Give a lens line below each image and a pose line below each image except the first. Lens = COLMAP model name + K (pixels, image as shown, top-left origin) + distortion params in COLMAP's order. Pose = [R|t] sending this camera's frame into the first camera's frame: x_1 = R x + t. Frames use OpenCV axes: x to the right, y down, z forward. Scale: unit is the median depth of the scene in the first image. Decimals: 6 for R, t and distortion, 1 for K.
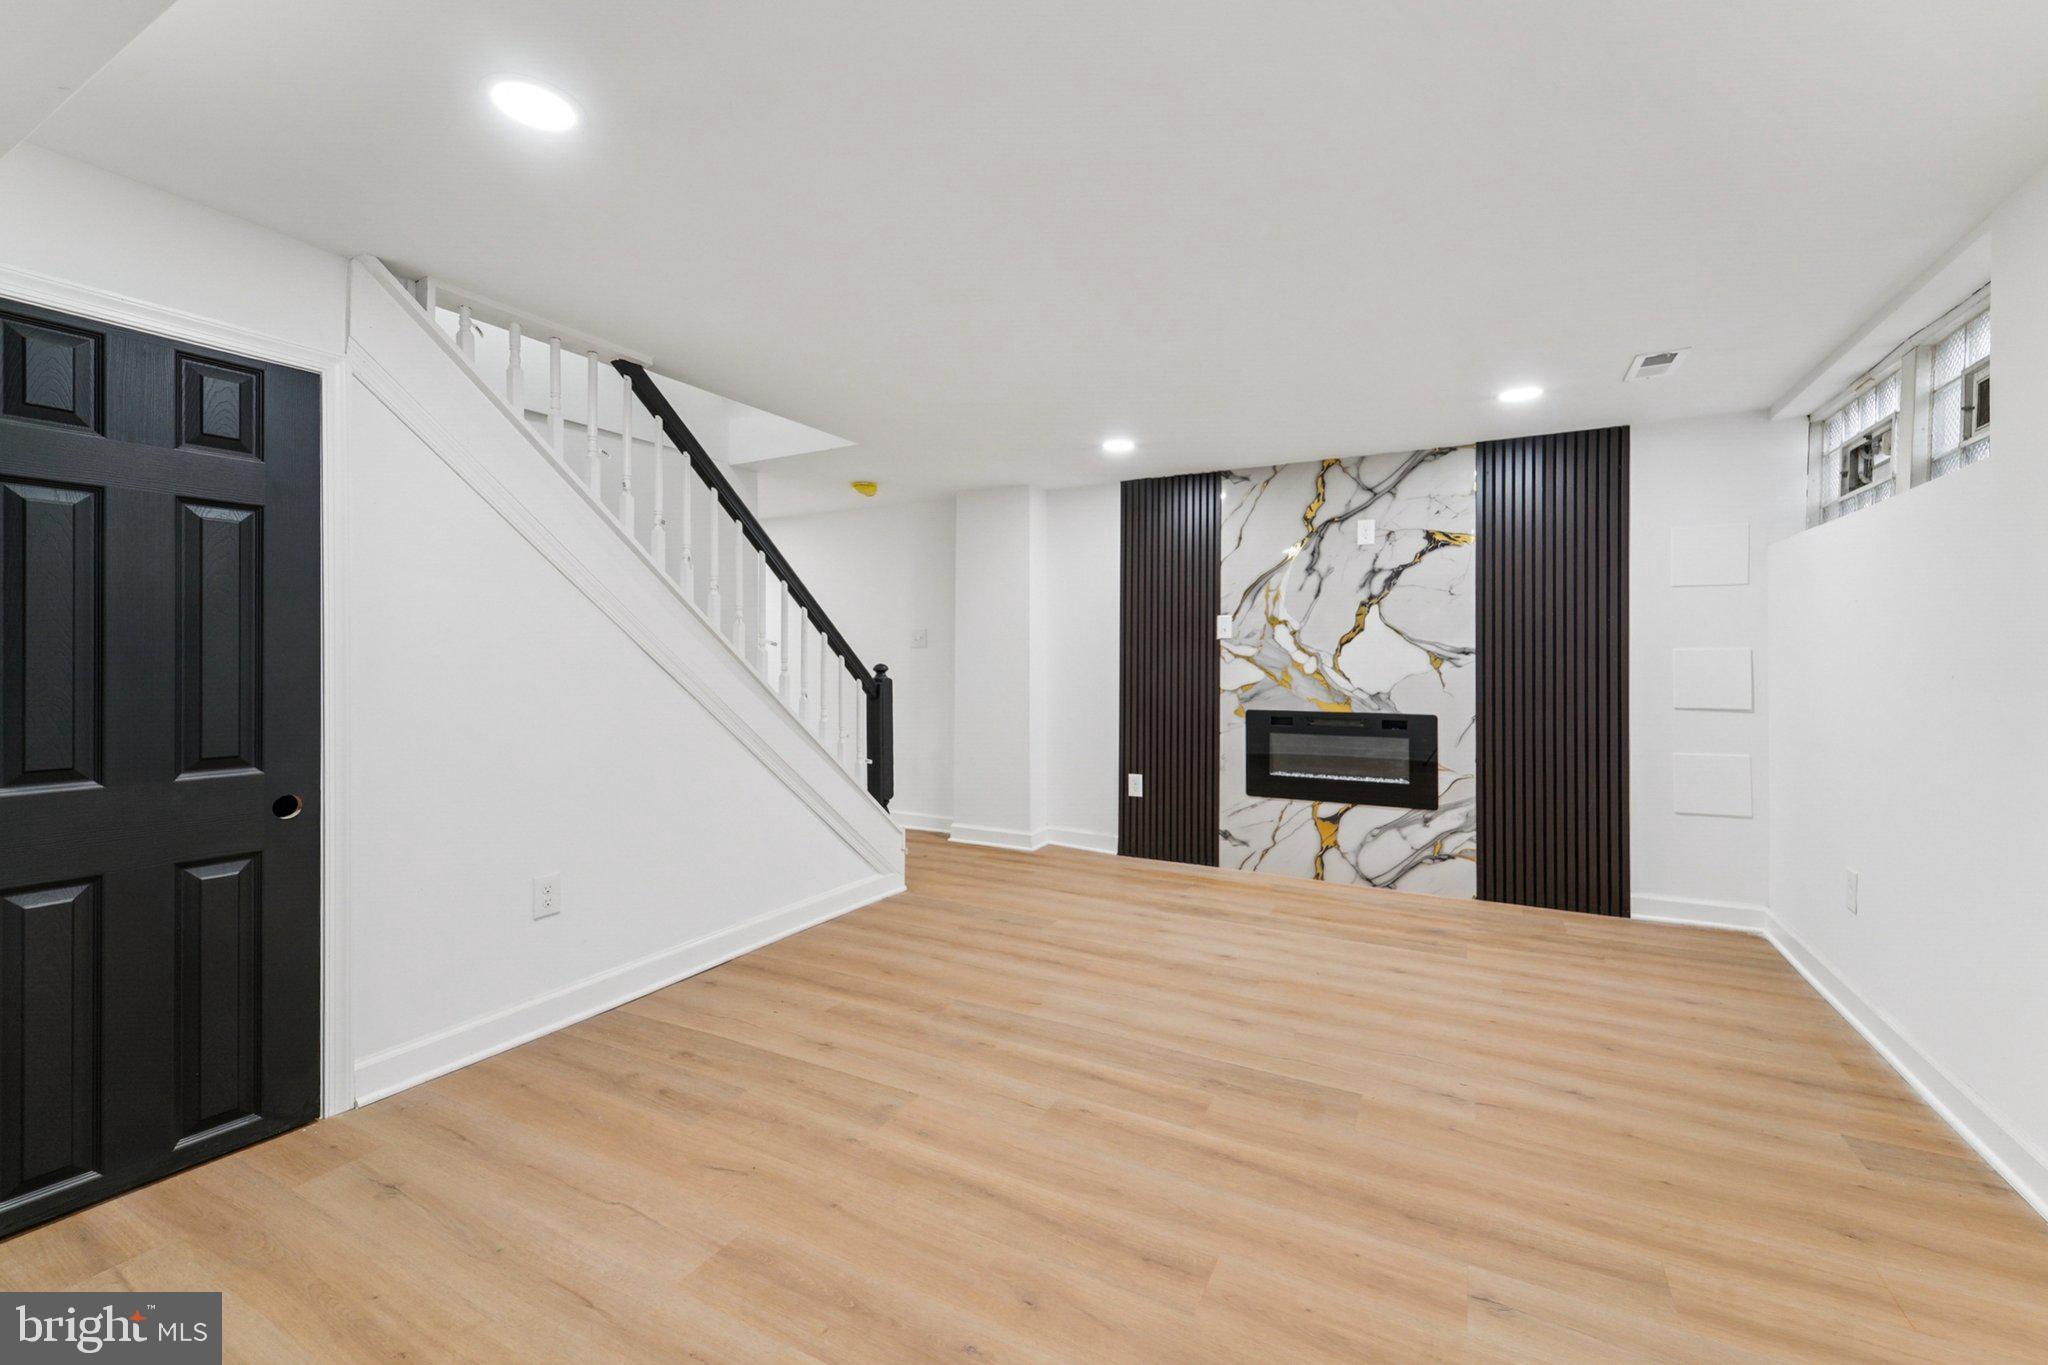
lens RADIAL K [[858.2, 0, 1024.0], [0, 858.2, 682.5], [0, 0, 1]] dist [0.019602, -0.018411]
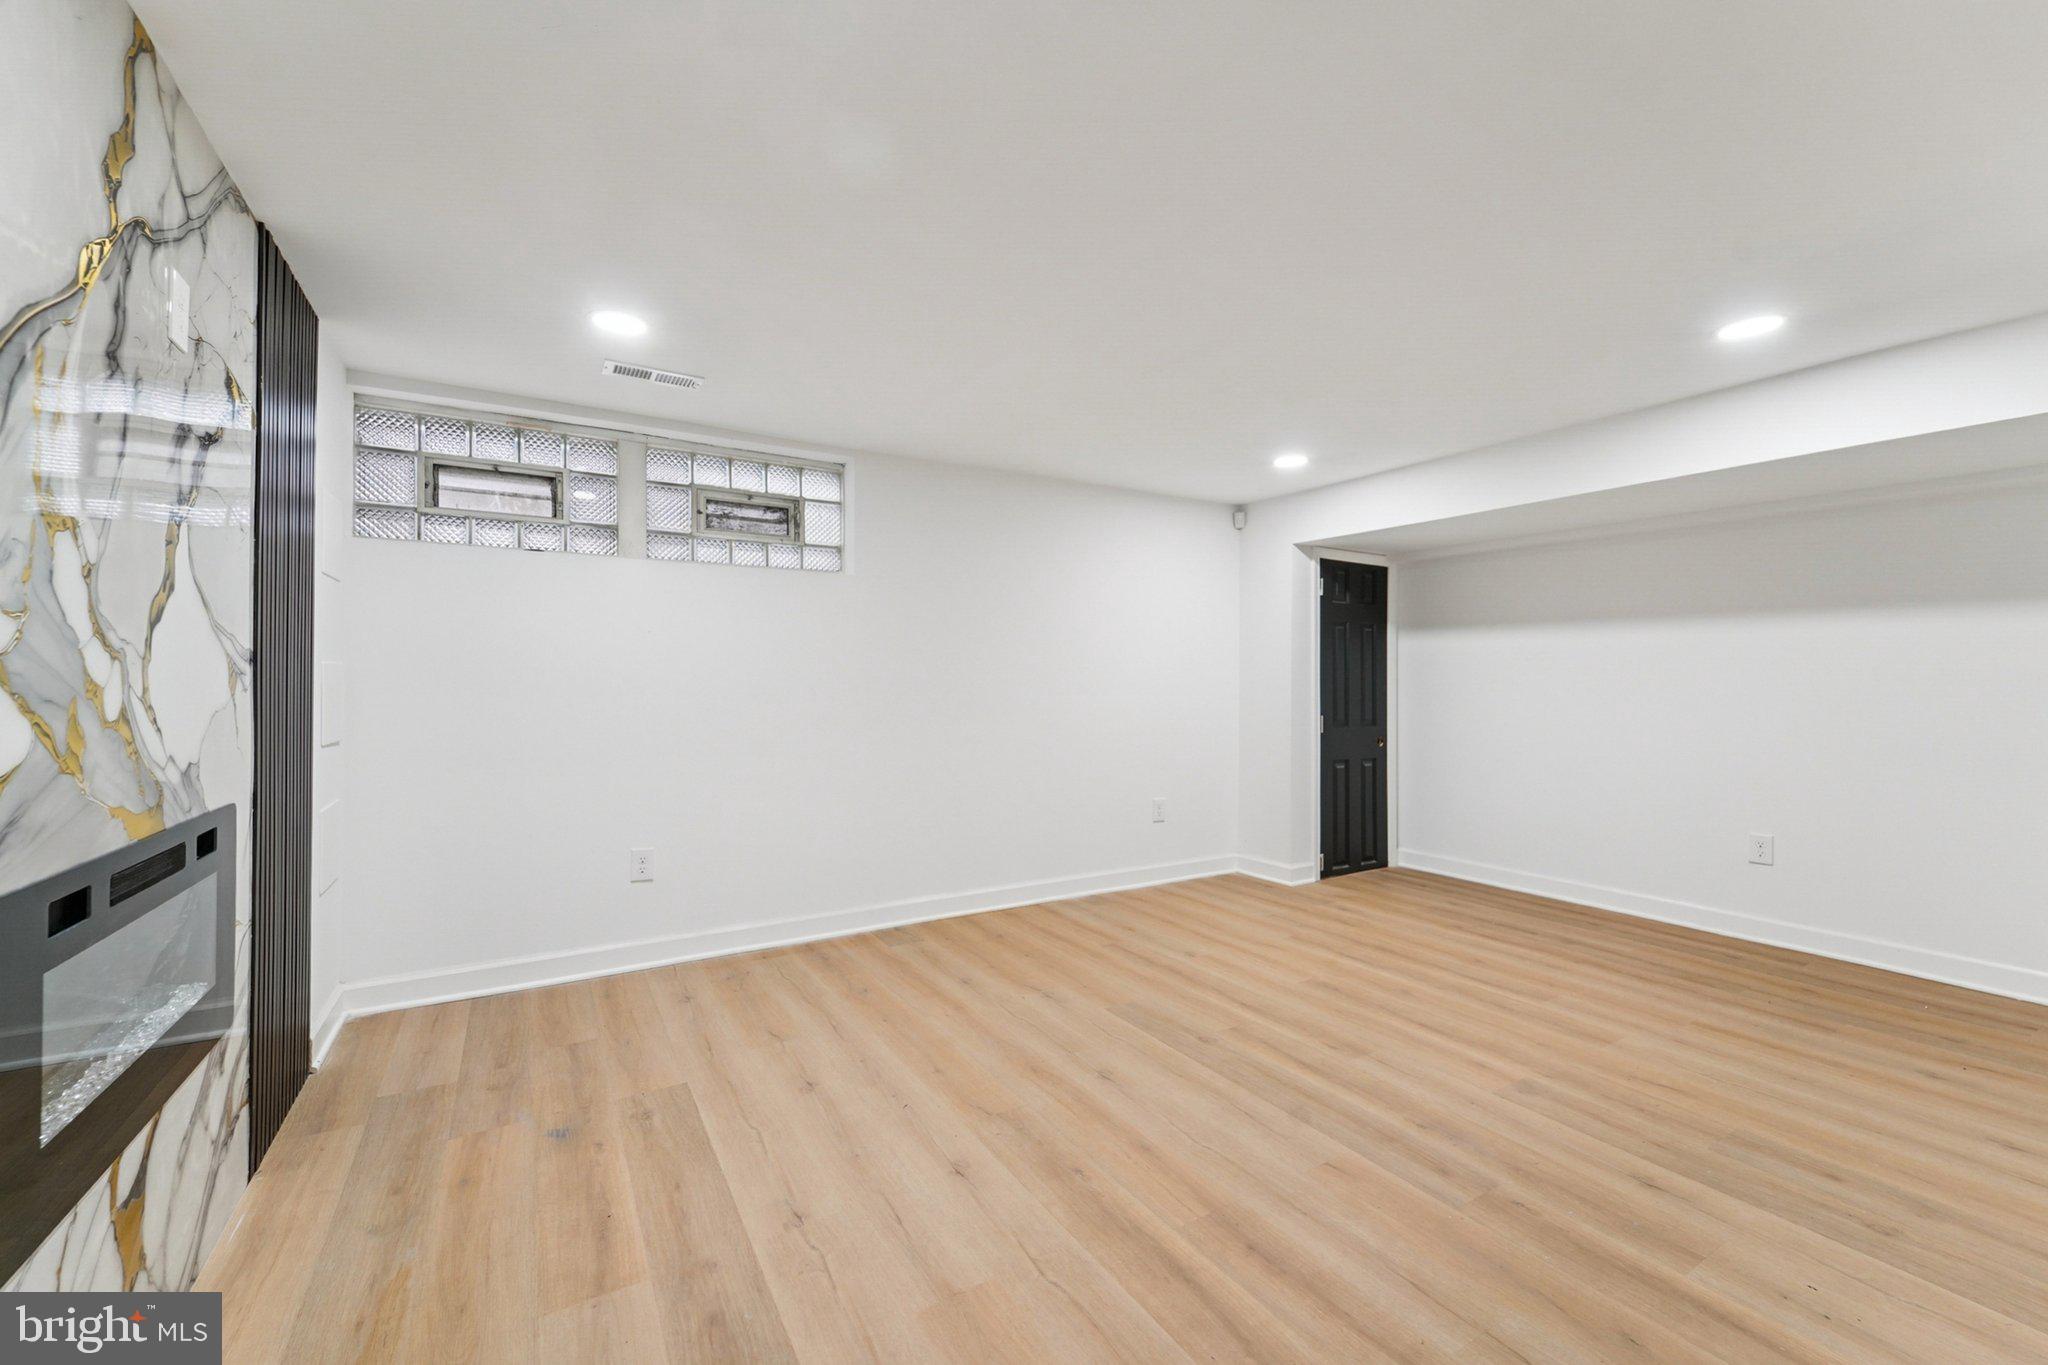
lens RADIAL K [[830.7, 0, 1035.3], [0, 830.7, 694.1], [0, 0, 1]] dist [0.022976, -0.012016]
pose [[-0.868847, -0.008120, 0.495013, -0.120246], [0.013492, 0.999106, 0.040071, -0.044862], [-0.494896, 0.041494, -0.867961, 1.840117]]
